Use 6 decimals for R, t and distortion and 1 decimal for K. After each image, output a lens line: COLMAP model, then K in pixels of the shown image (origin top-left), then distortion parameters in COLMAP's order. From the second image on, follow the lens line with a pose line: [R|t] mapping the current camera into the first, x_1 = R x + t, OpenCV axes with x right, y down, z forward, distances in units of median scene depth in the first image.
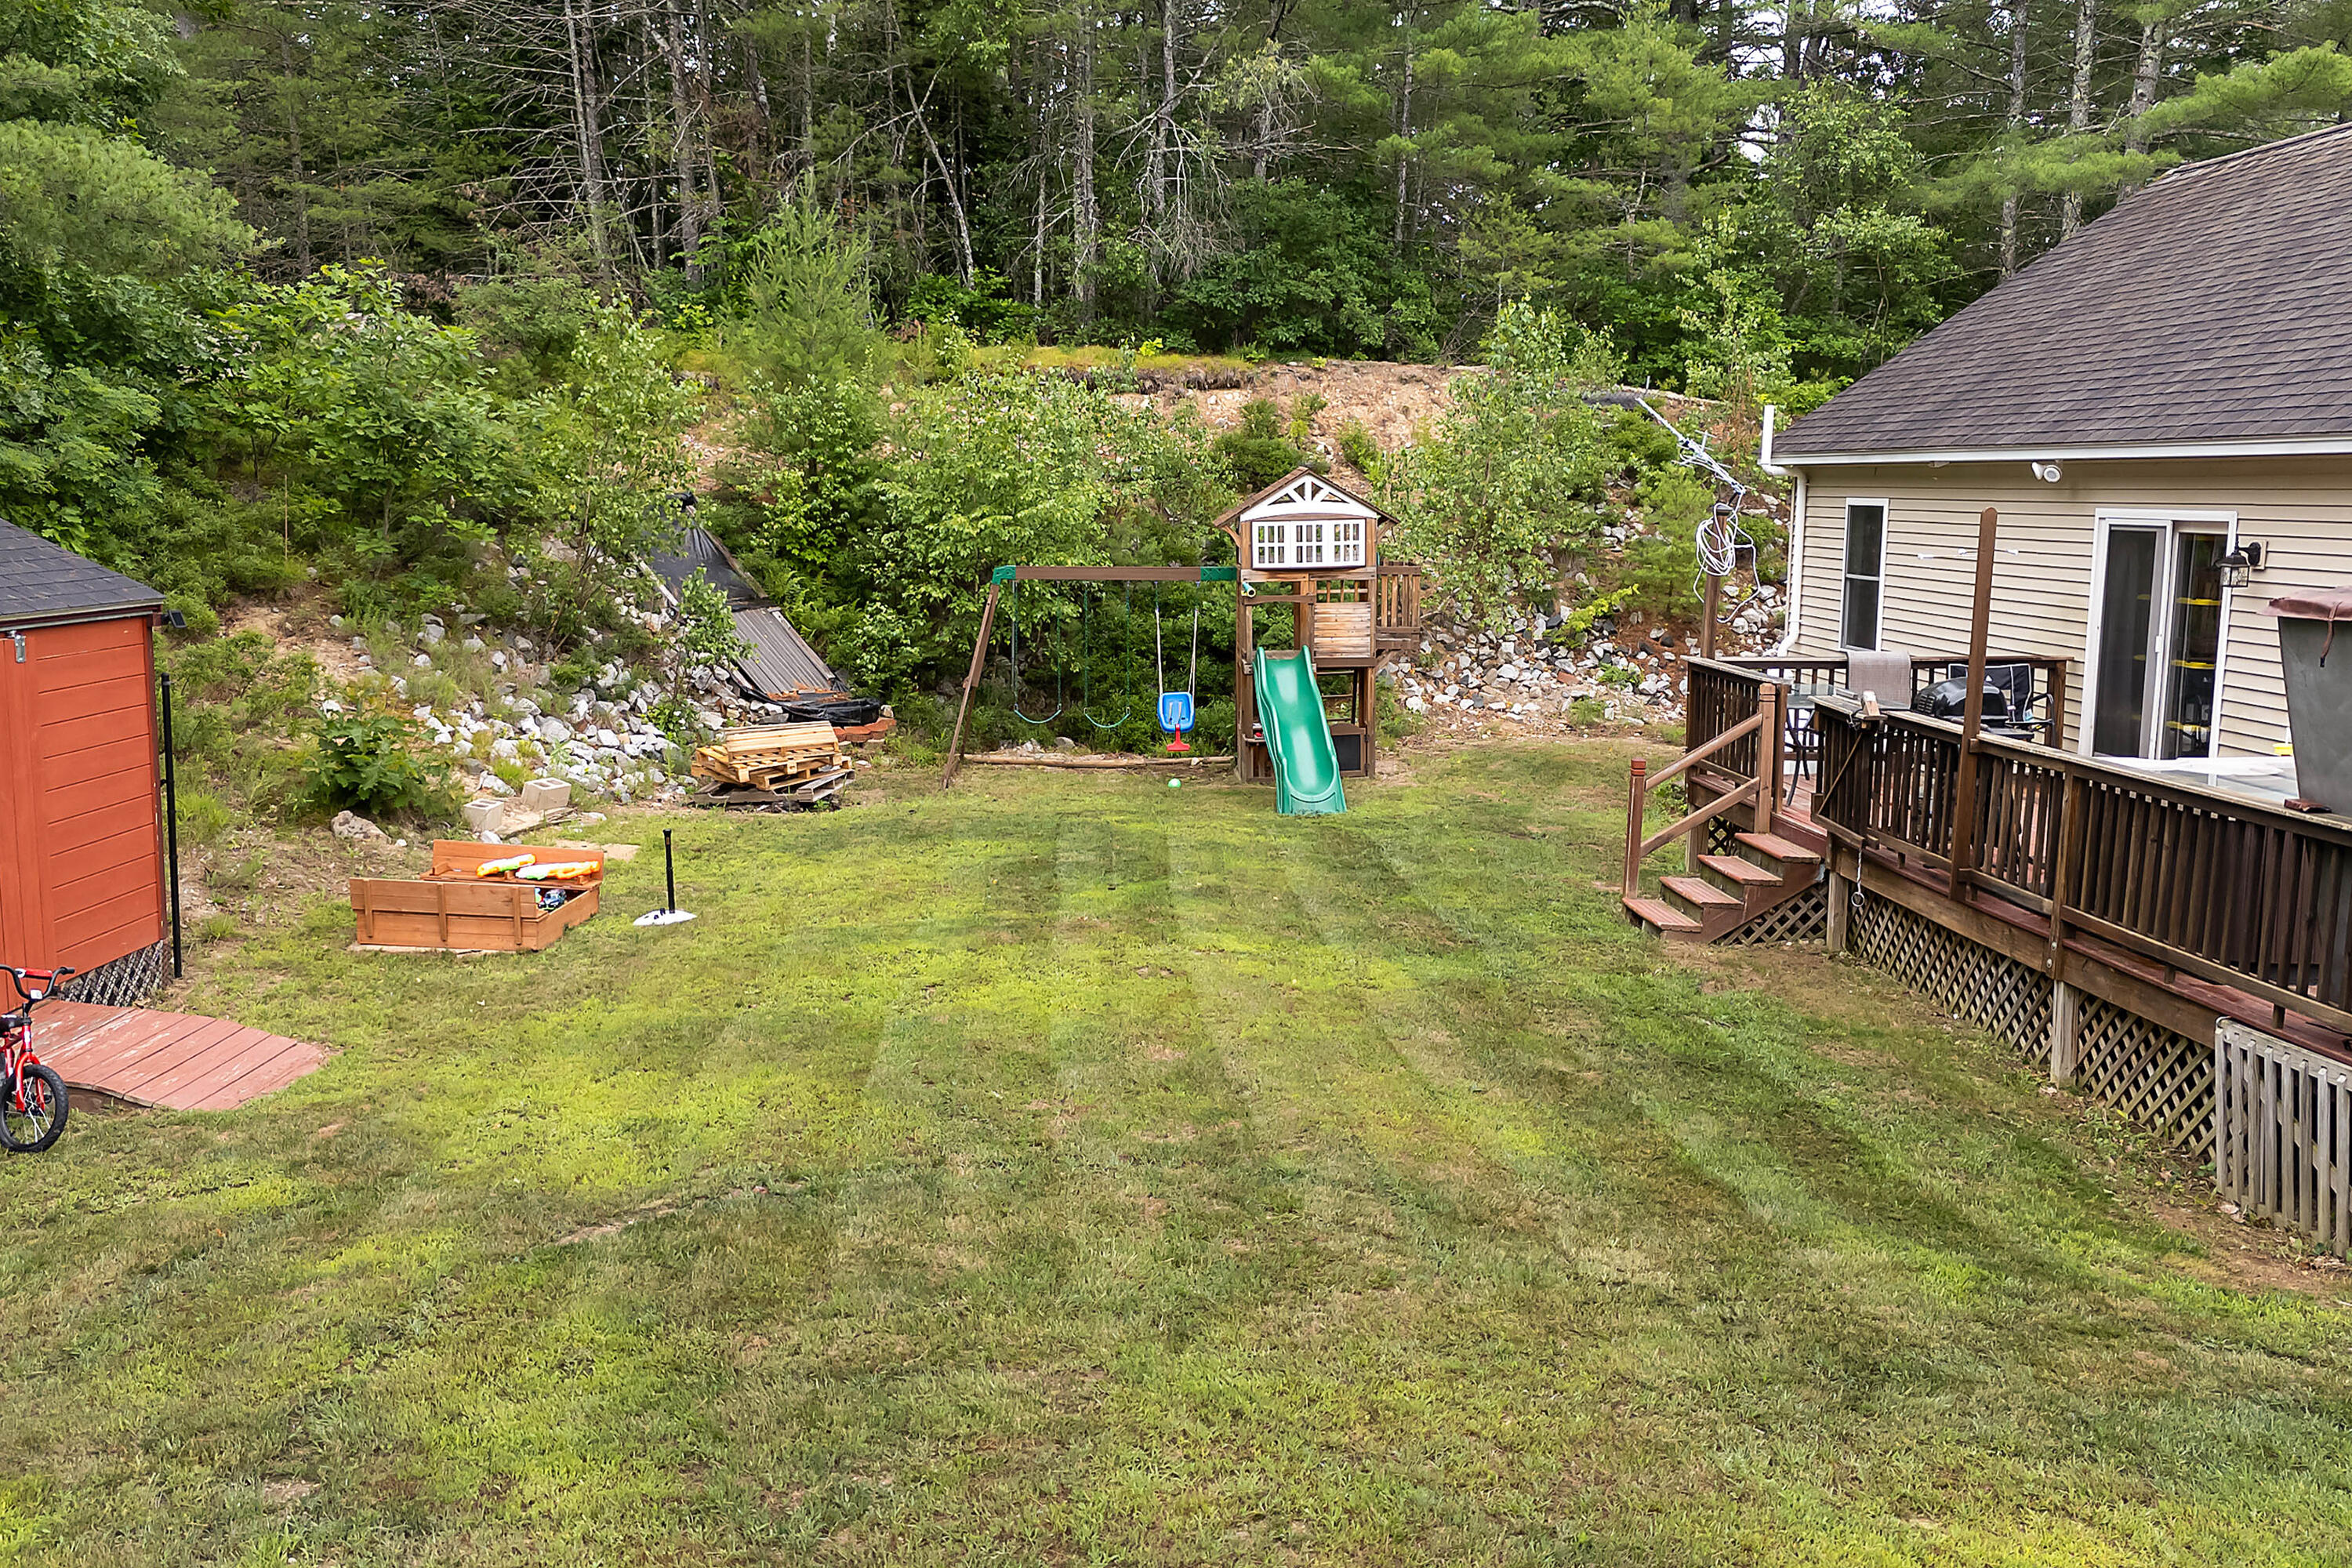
lens RADIAL K [[2085.9, 0, 1176.0], [0, 2085.9, 784.0], [0, 0, 1]] dist [0.064928, -0.007027]
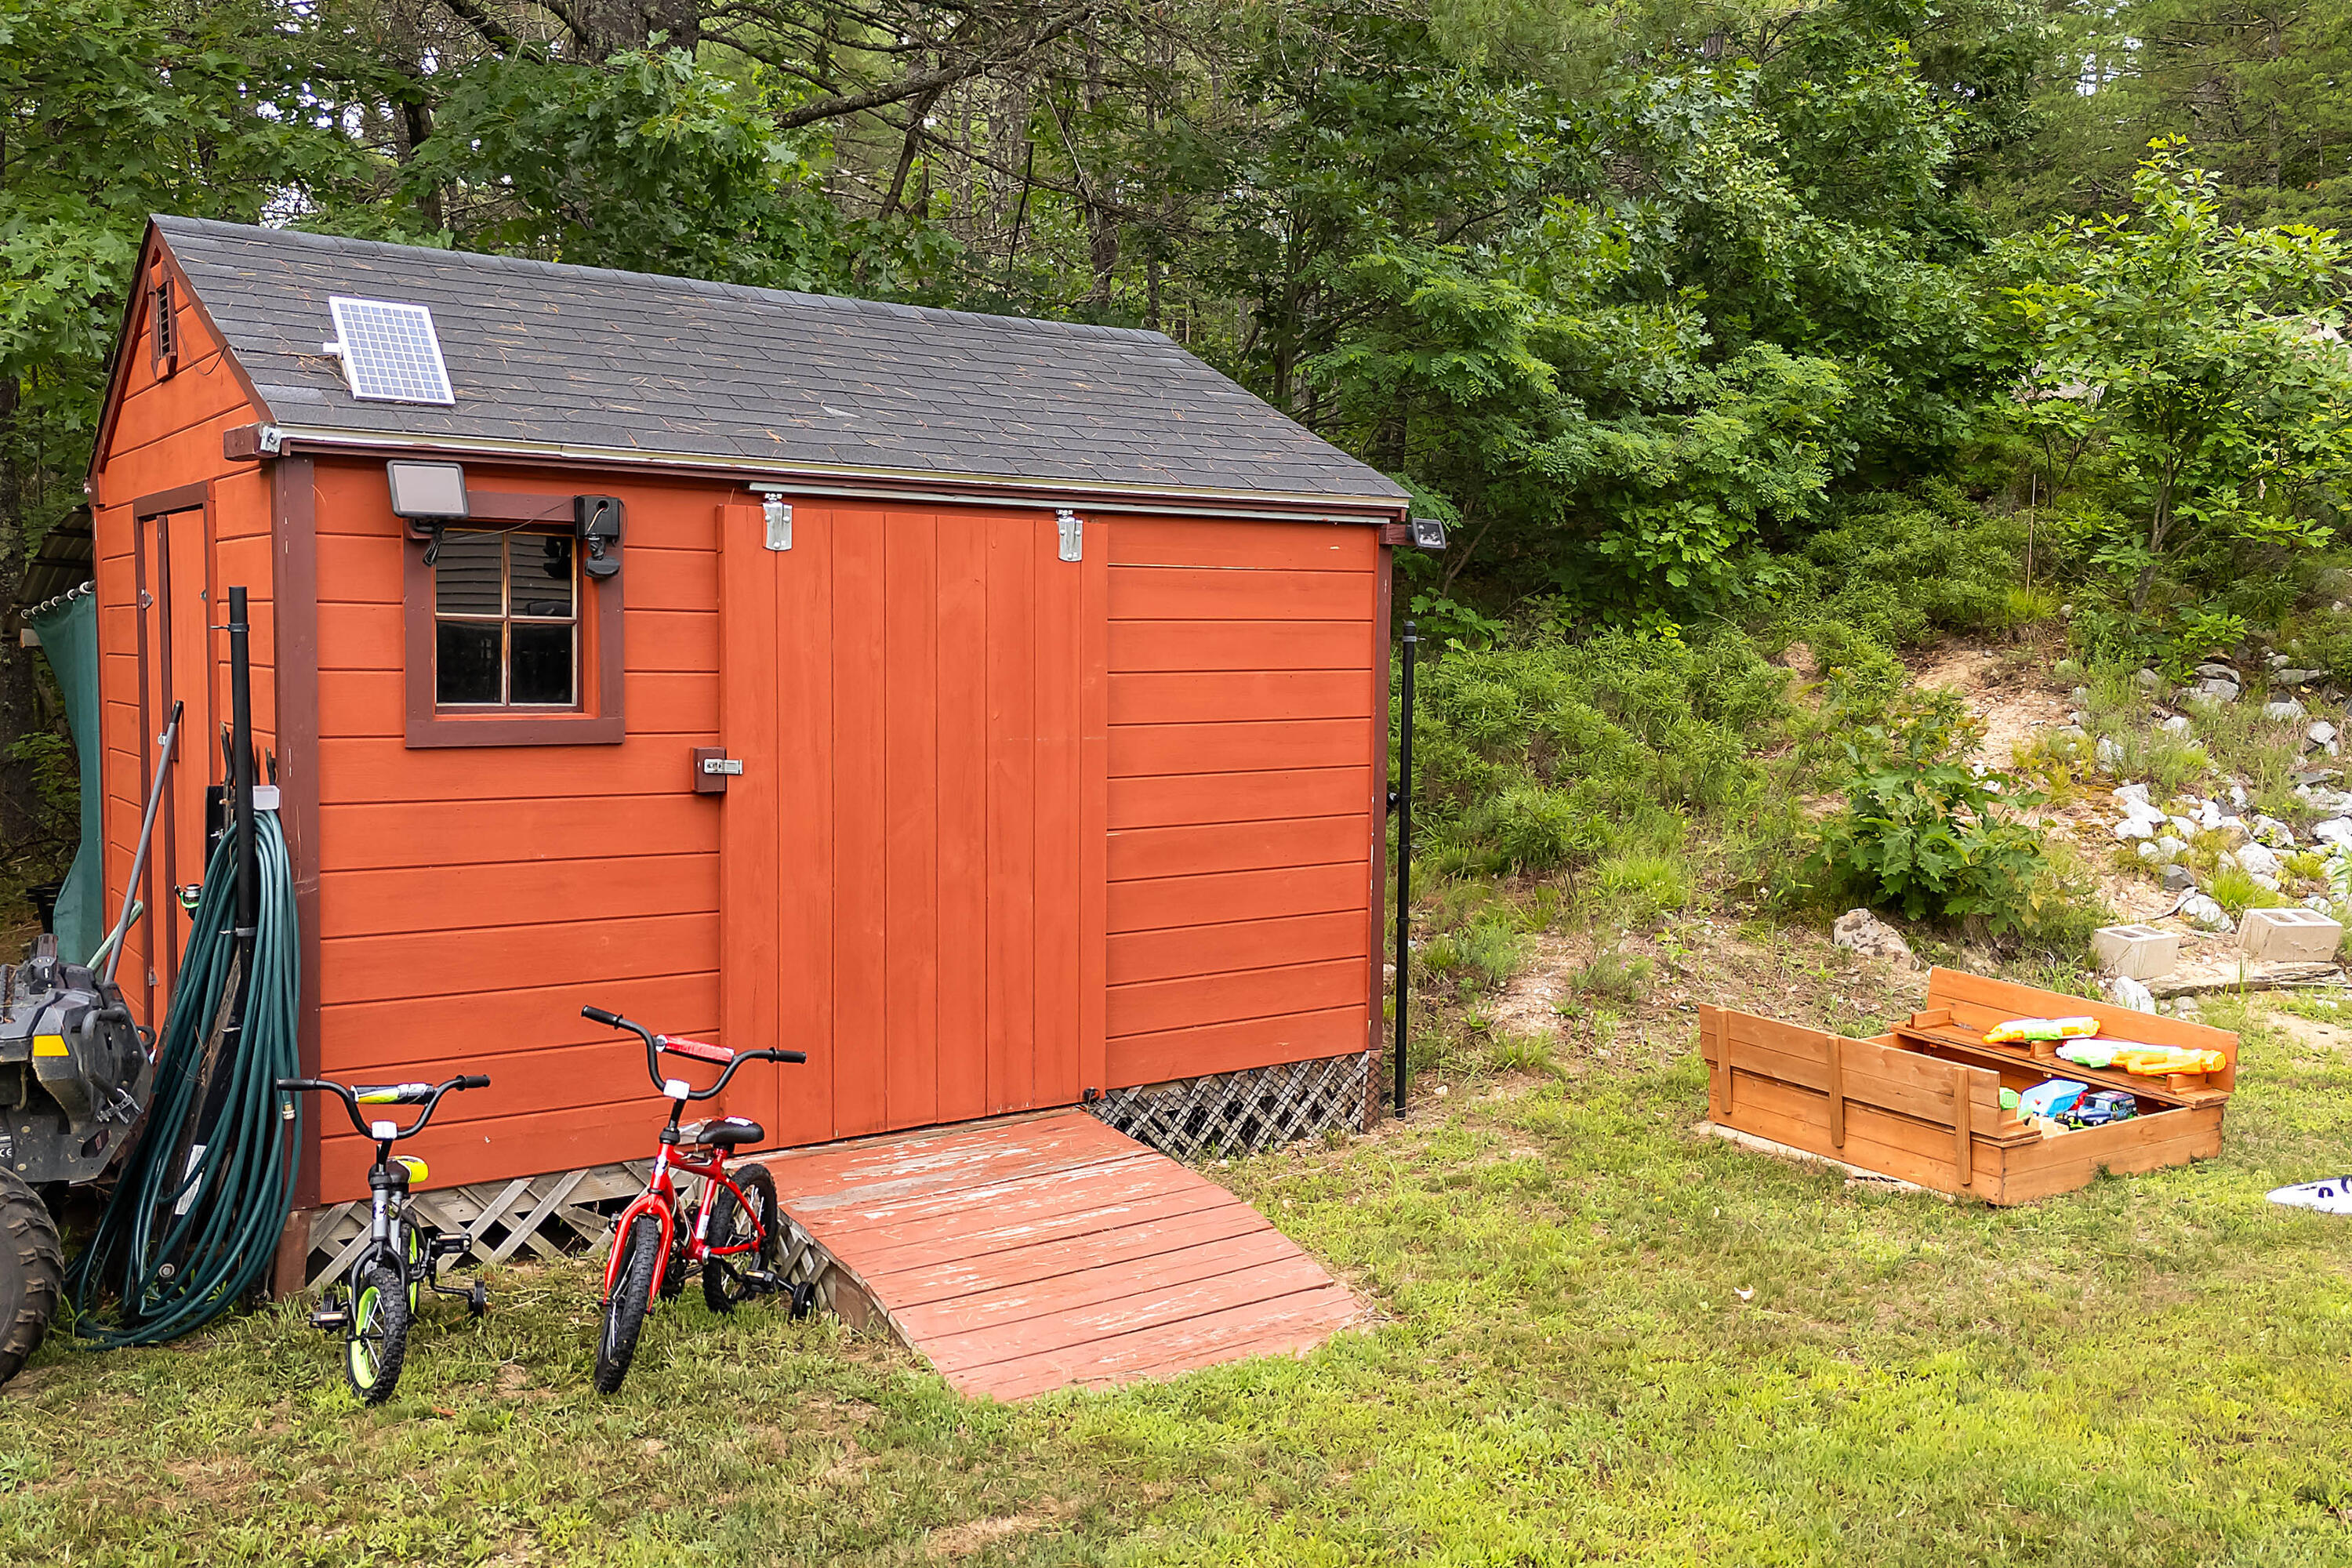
lens RADIAL K [[2000.9, 0, 1164.4], [0, 2000.9, 779.2], [0, 0, 1]] dist [0.114573, -0.098416]
pose [[0.591004, 0.049266, -0.805163, -0.029938], [-0.113857, 0.993236, -0.022799, 0.009679], [0.798593, 0.105148, 0.592616, 0.391946]]
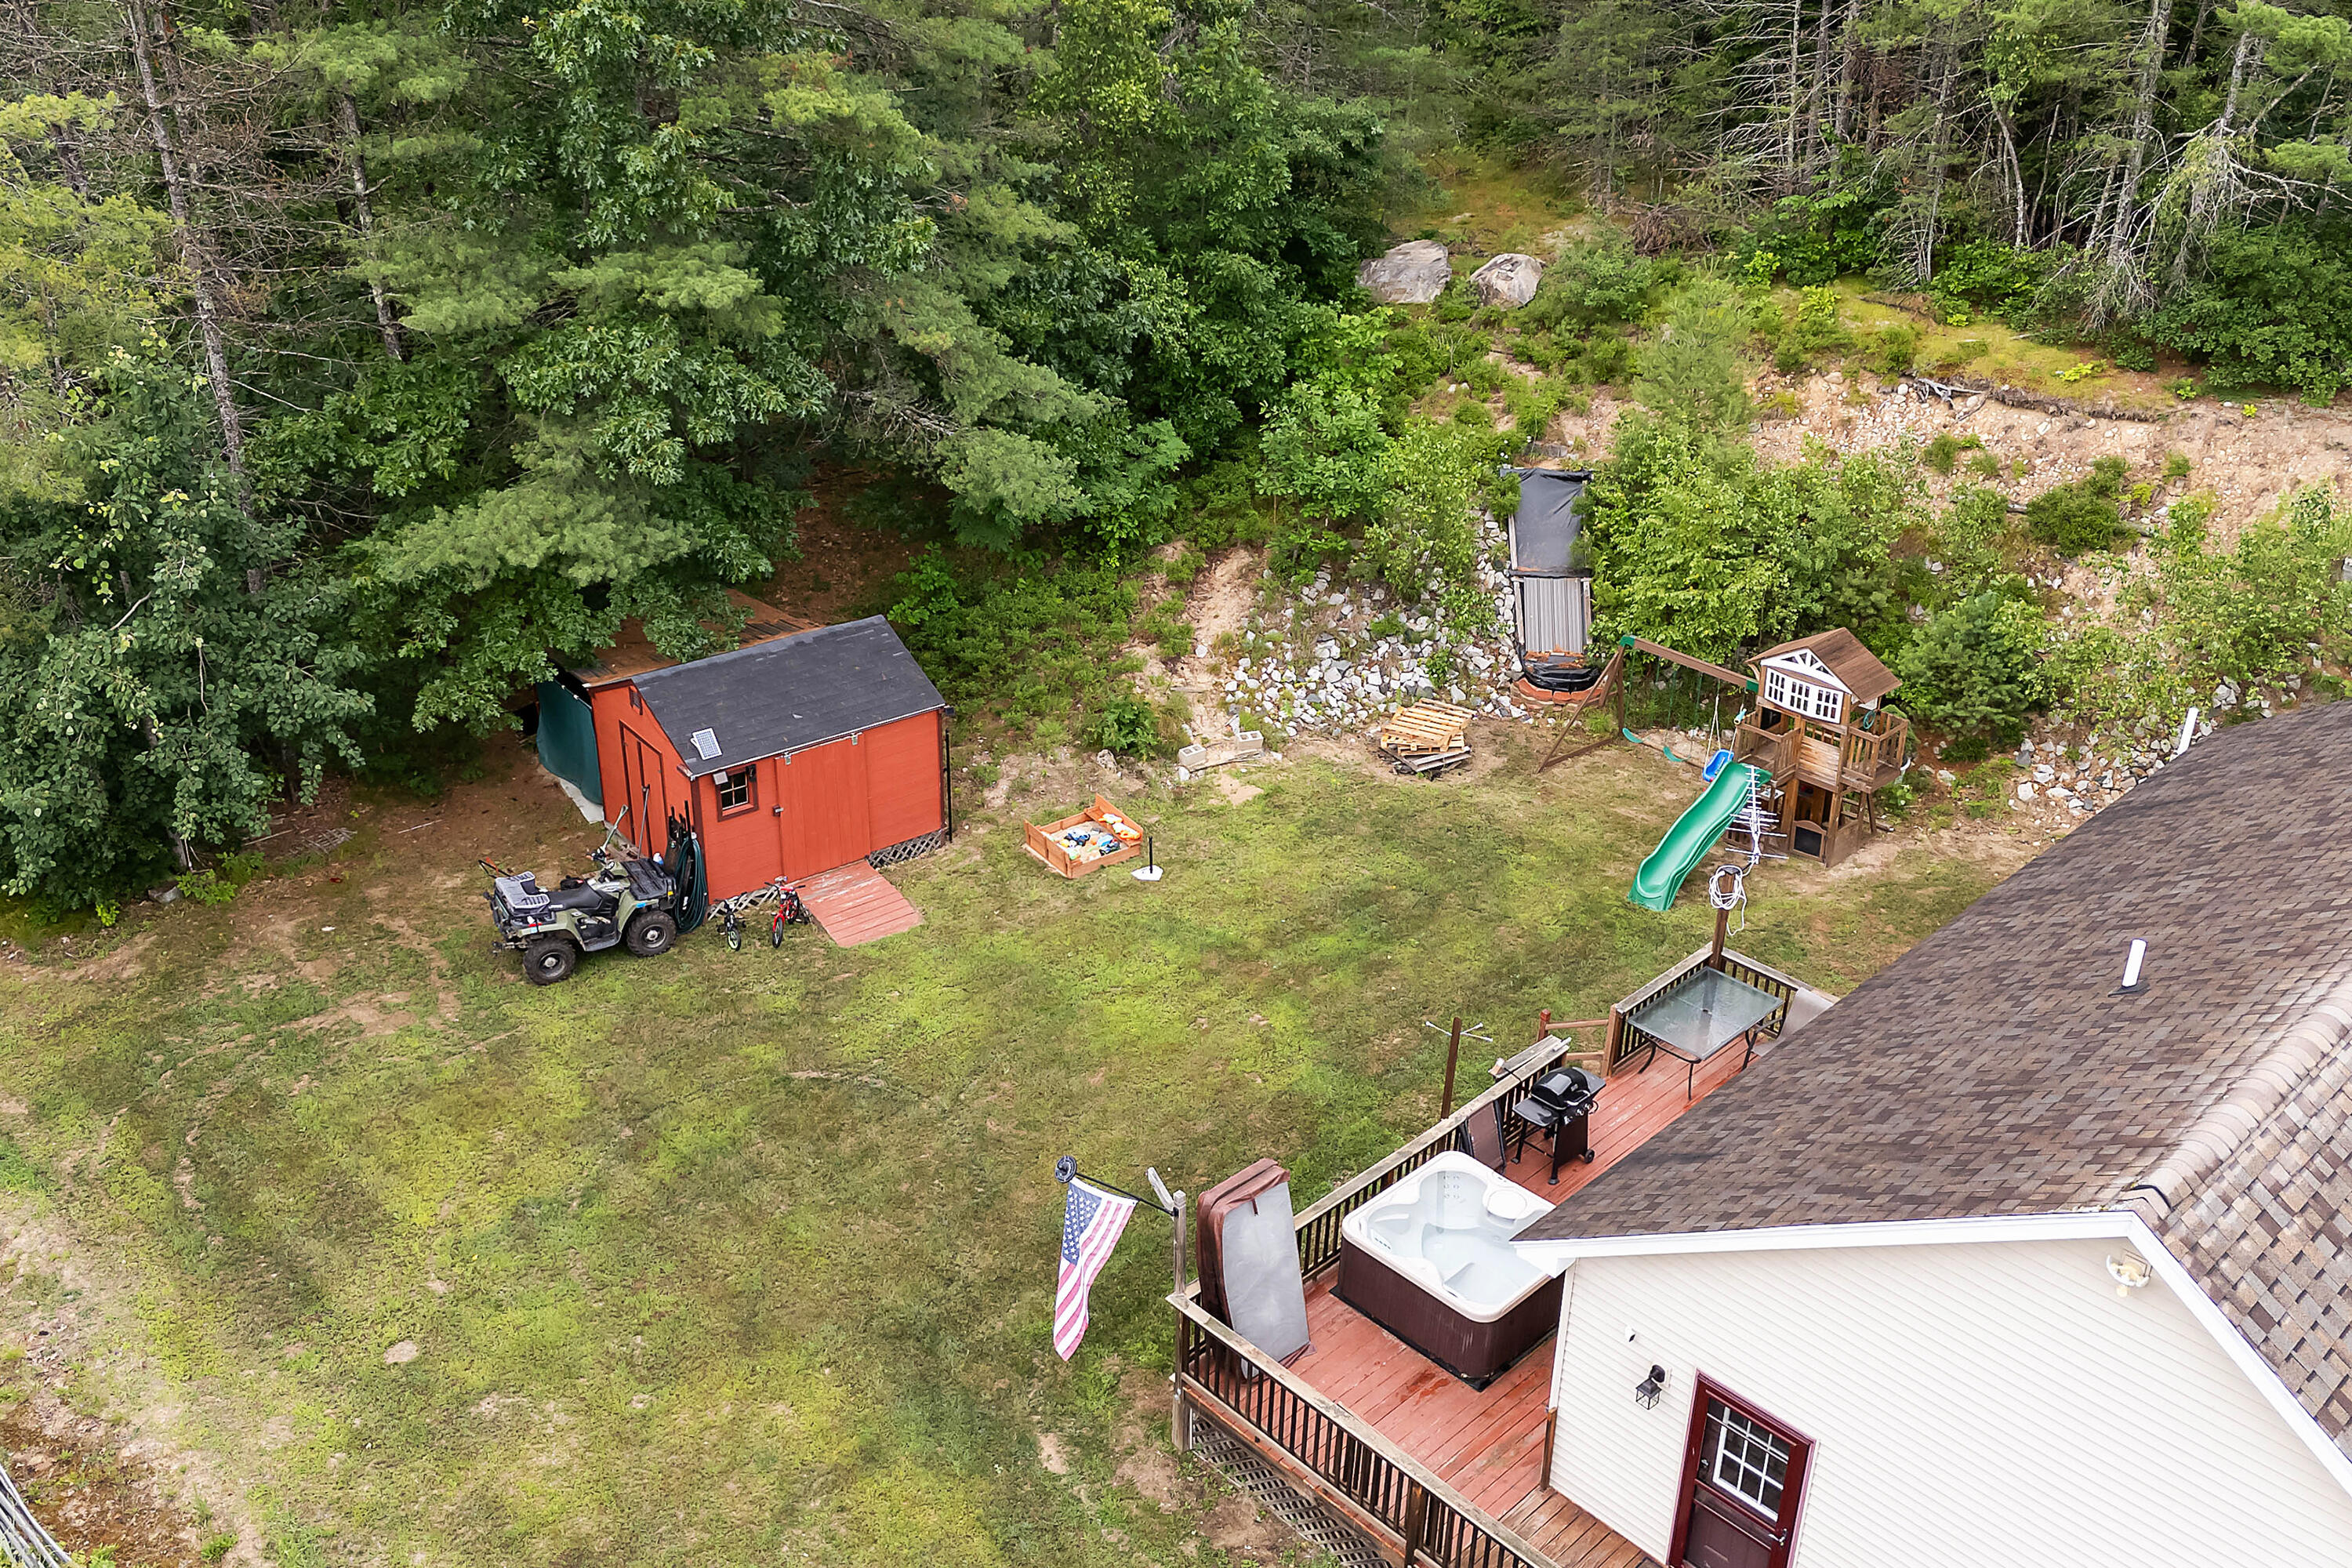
lens RADIAL K [[2085.9, 0, 1176.0], [0, 2085.9, 784.0], [0, 0, 1]] dist [0.064928, -0.007027]
pose [[0.633577, 0.364210, -0.682591, 0.871868], [-0.120738, 0.918002, 0.377749, -0.608333], [0.764200, -0.156919, 0.625599, -0.193744]]
